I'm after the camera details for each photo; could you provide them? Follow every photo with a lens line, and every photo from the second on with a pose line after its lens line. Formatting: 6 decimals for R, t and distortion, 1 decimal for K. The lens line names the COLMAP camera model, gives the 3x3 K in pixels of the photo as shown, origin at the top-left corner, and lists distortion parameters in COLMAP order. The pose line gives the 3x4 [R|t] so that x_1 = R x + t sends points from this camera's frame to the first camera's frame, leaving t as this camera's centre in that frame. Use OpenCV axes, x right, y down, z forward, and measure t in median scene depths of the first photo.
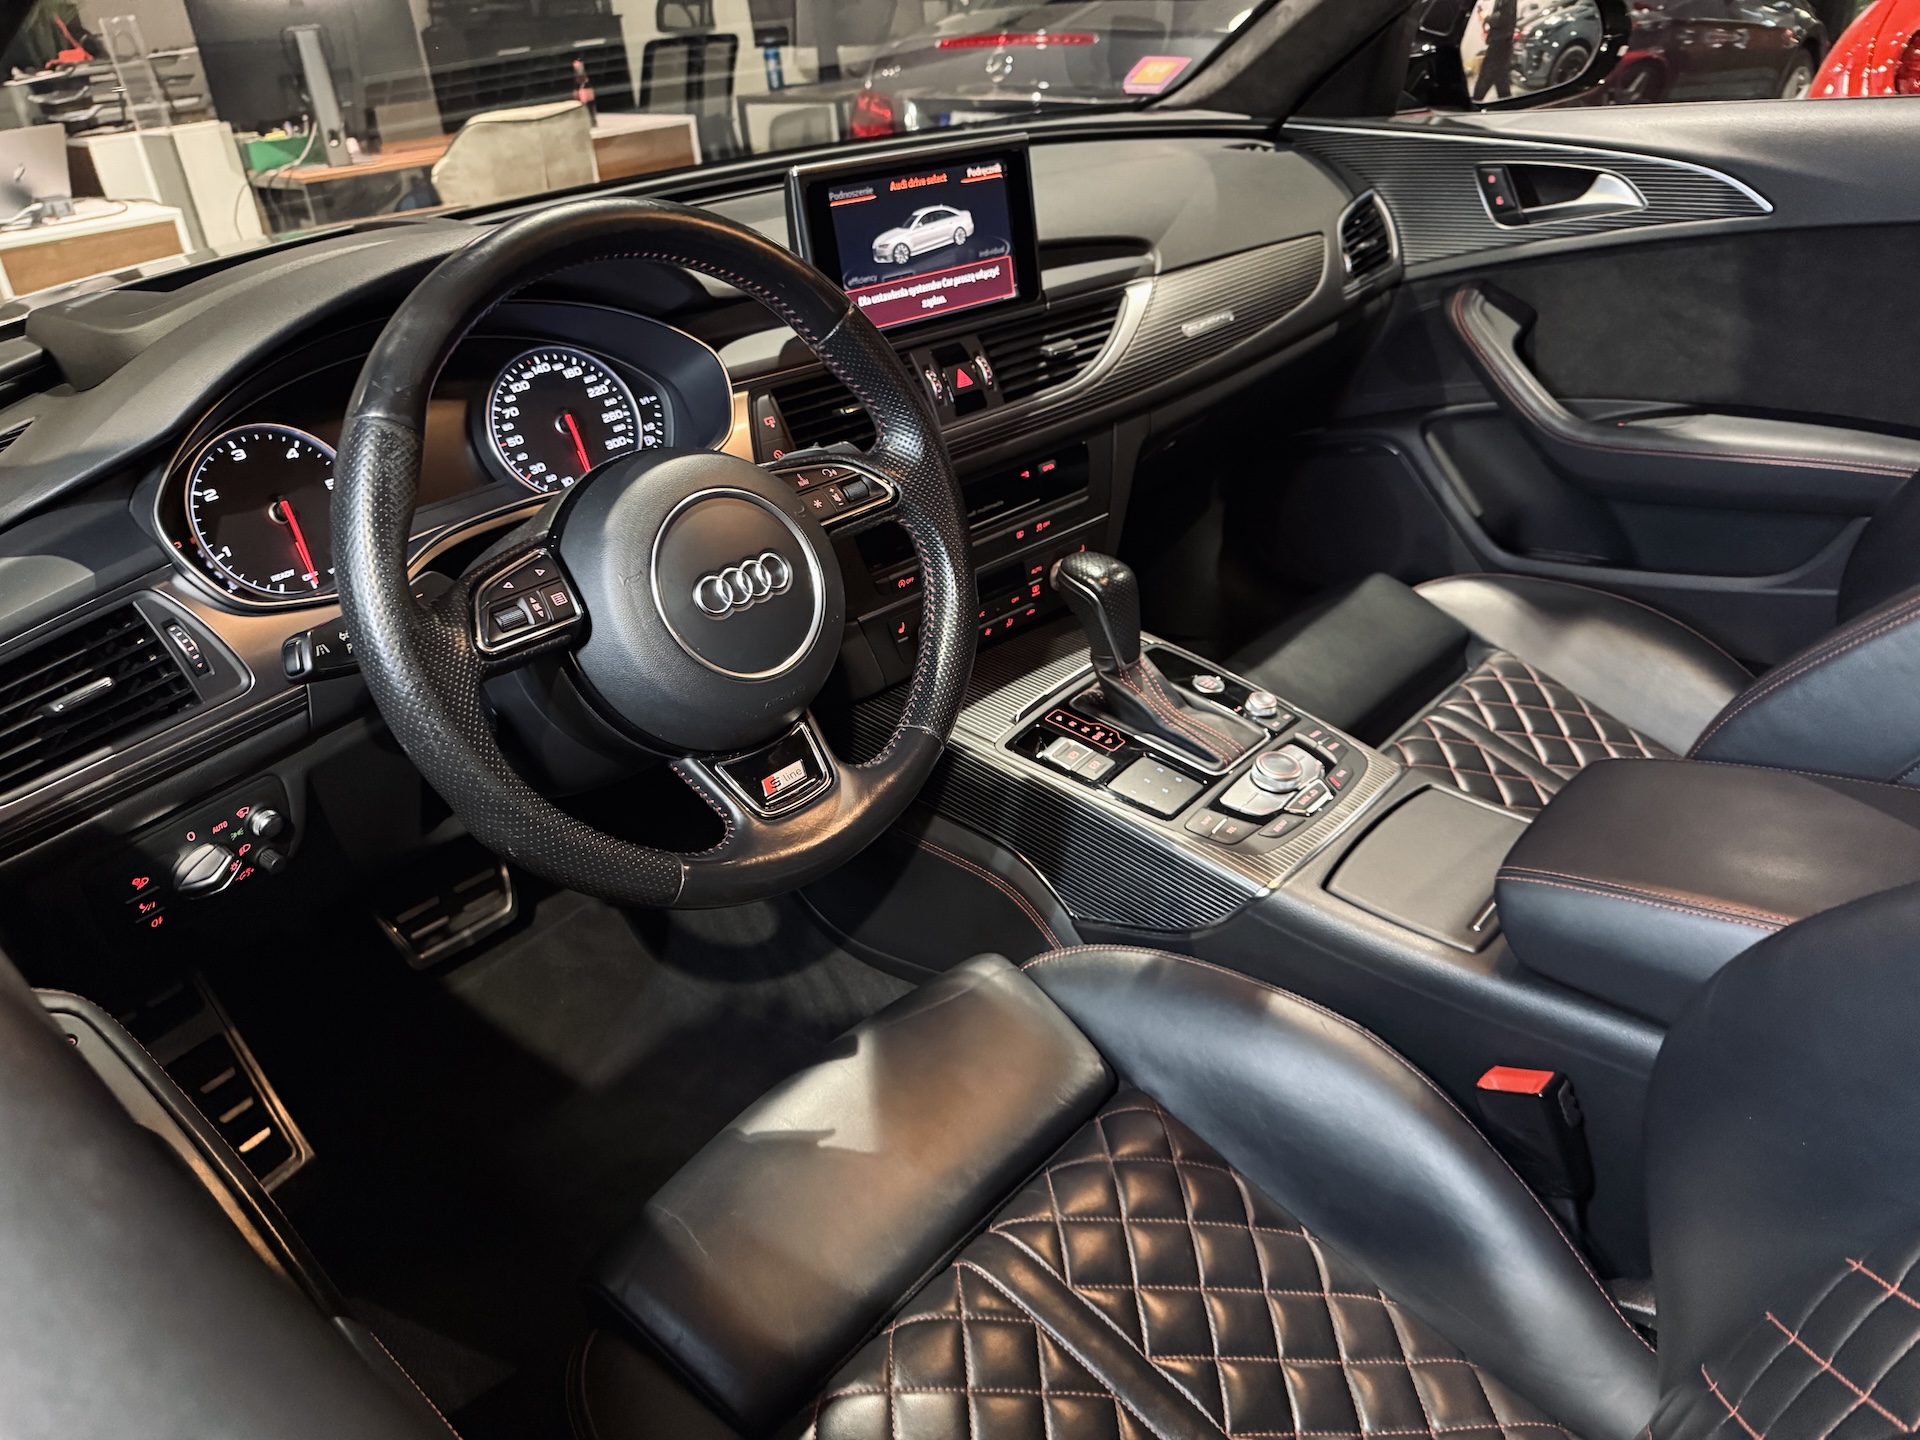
lens RADIAL K [[1304.8, 0, 966.7], [0, 1304.8, 740.5], [0, 0, 1]] dist [0.047379, -0.104520]
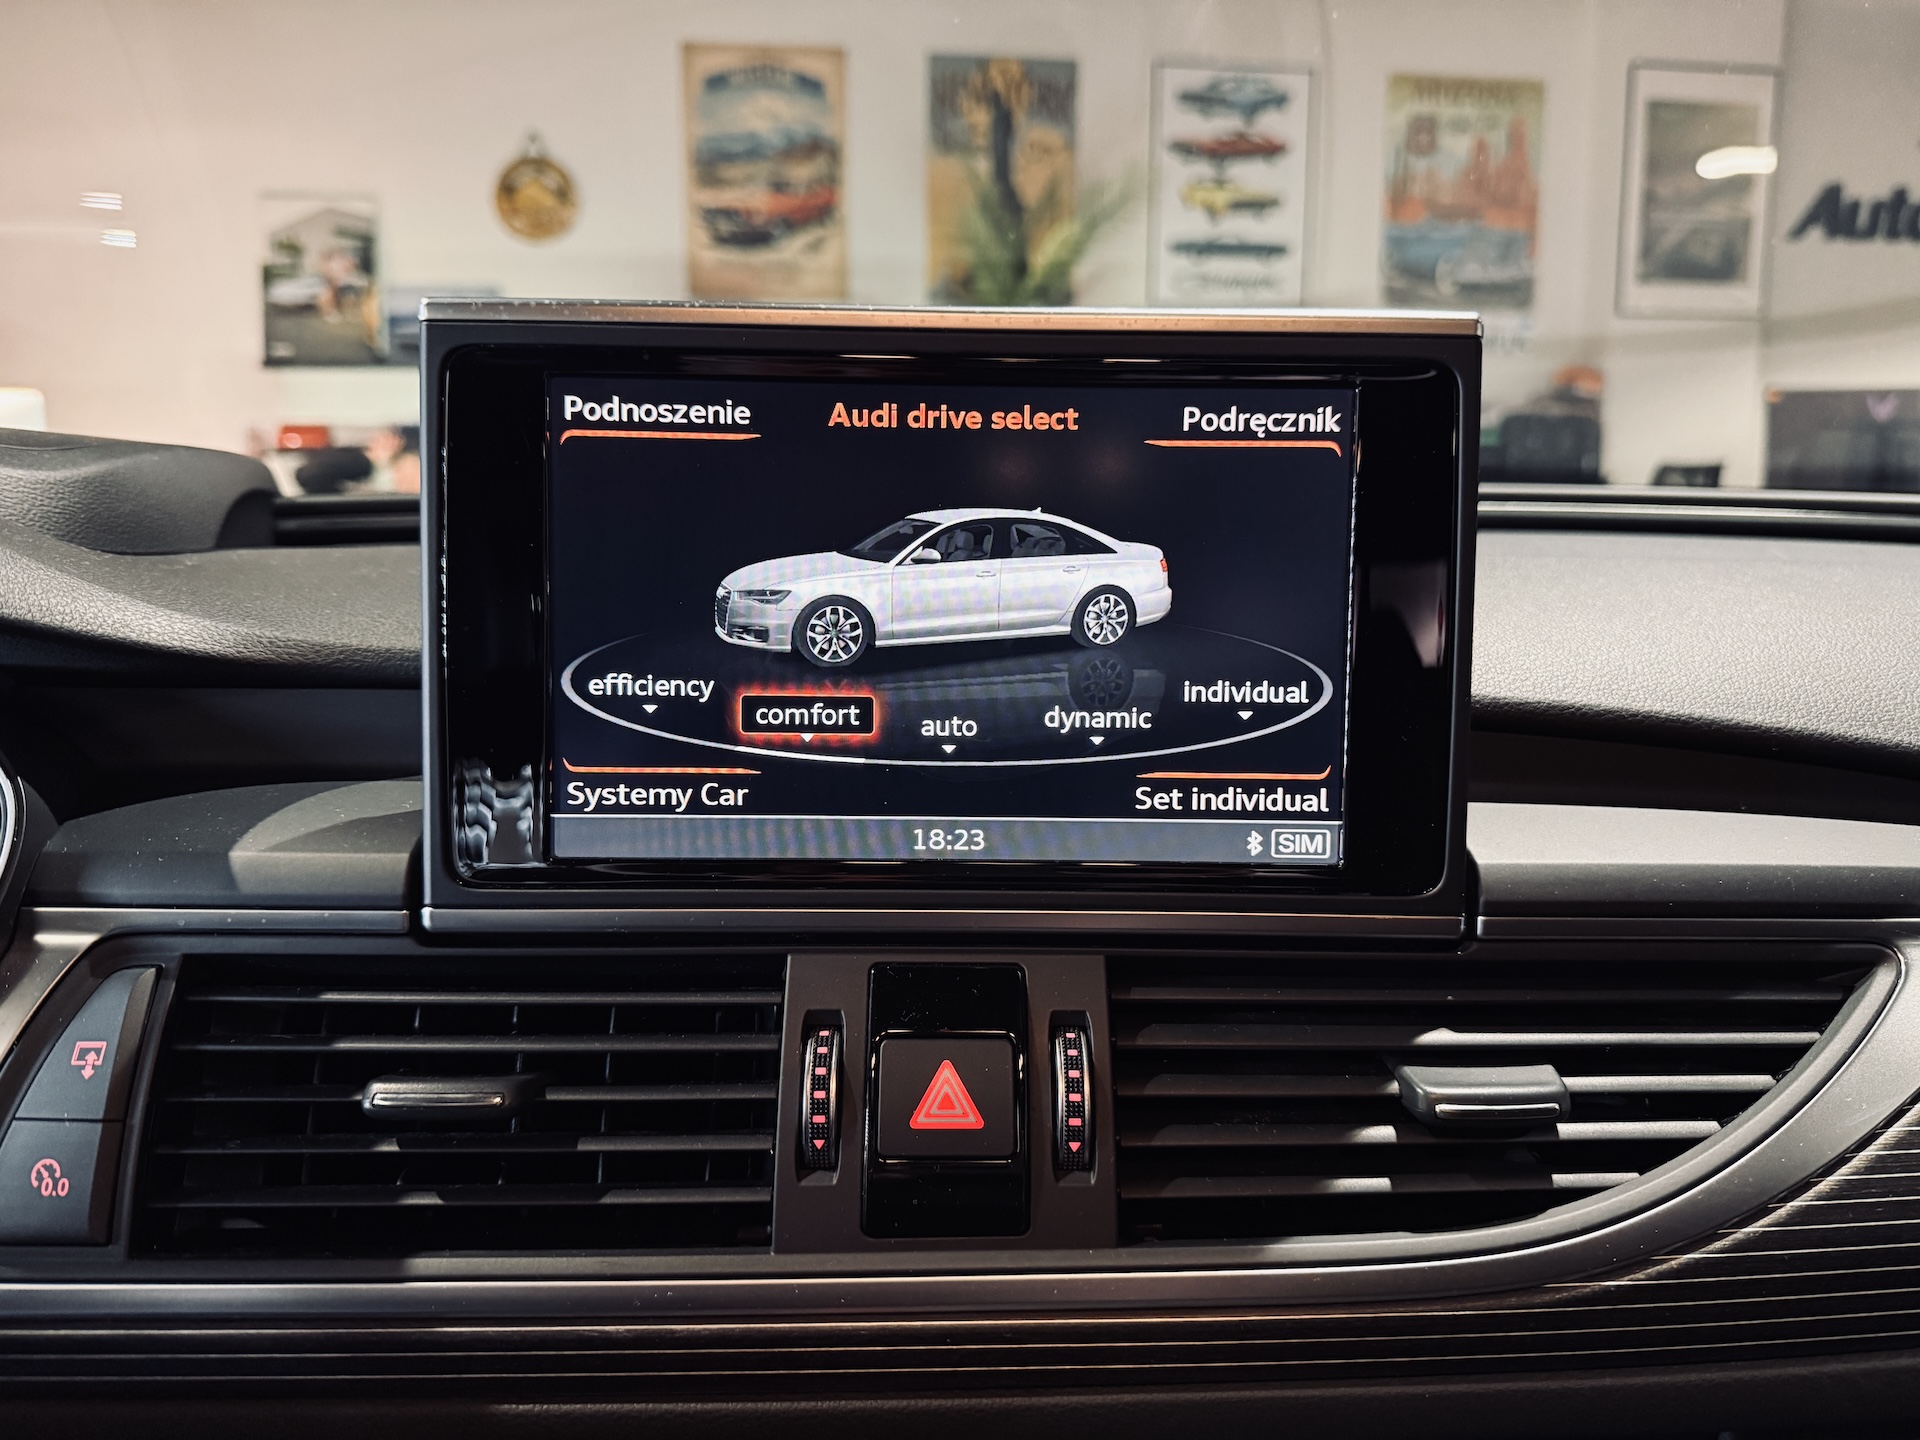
lens RADIAL K [[1410.4, 0, 963.1], [0, 1410.4, 736.3], [0, 0, 1]] dist [-0.009740, -0.011413]
pose [[0.756717, 0.170438, -0.631134, 0.169389], [-0.370279, 0.907372, -0.198921, -0.294959], [0.538770, 0.384223, 0.749733, 0.779074]]
